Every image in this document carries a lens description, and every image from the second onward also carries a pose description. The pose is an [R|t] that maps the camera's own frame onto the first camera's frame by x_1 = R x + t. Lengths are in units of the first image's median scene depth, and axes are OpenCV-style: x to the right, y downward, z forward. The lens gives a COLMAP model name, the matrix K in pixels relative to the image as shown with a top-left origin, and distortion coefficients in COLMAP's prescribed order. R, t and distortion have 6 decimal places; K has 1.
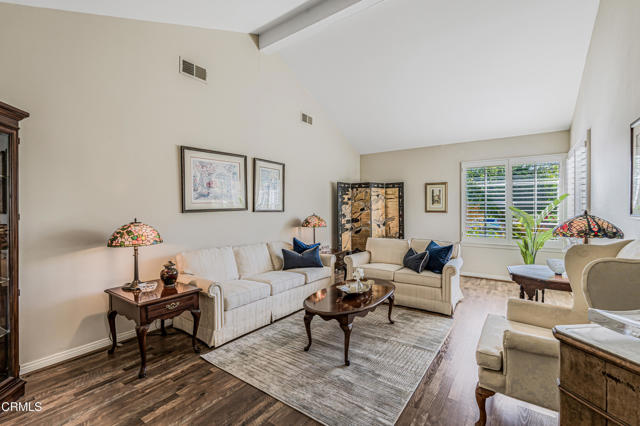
lens RADIAL K [[279.3, 0, 319.0], [0, 279.3, 212.2], [0, 0, 1]] dist [-0.012056, 0.001948]
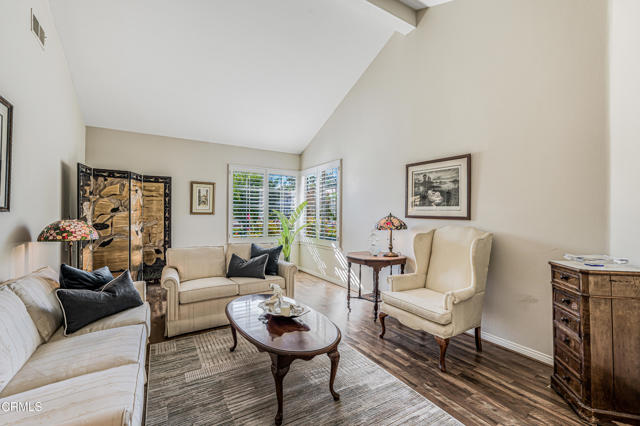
lens RADIAL K [[279.3, 0, 316.2], [0, 279.3, 217.1], [0, 0, 1]] dist [-0.012056, 0.001948]
pose [[0.399567, -0.006329, 0.916682, -0.274634], [0.000024, 0.999976, 0.006894, 0.002935], [-0.916704, -0.002733, 0.399557, 0.300468]]
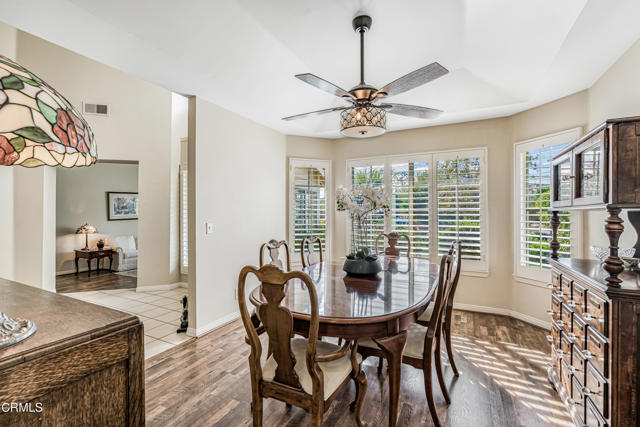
lens RADIAL K [[279.3, 0, 316.0], [0, 279.3, 215.3], [0, 0, 1]] dist [-0.012056, 0.001948]
pose [[0.992089, -0.004126, 0.125470, 0.530720], [0.005285, 0.999946, -0.008907, -0.007609], [-0.125427, 0.009500, 0.992057, -0.853993]]
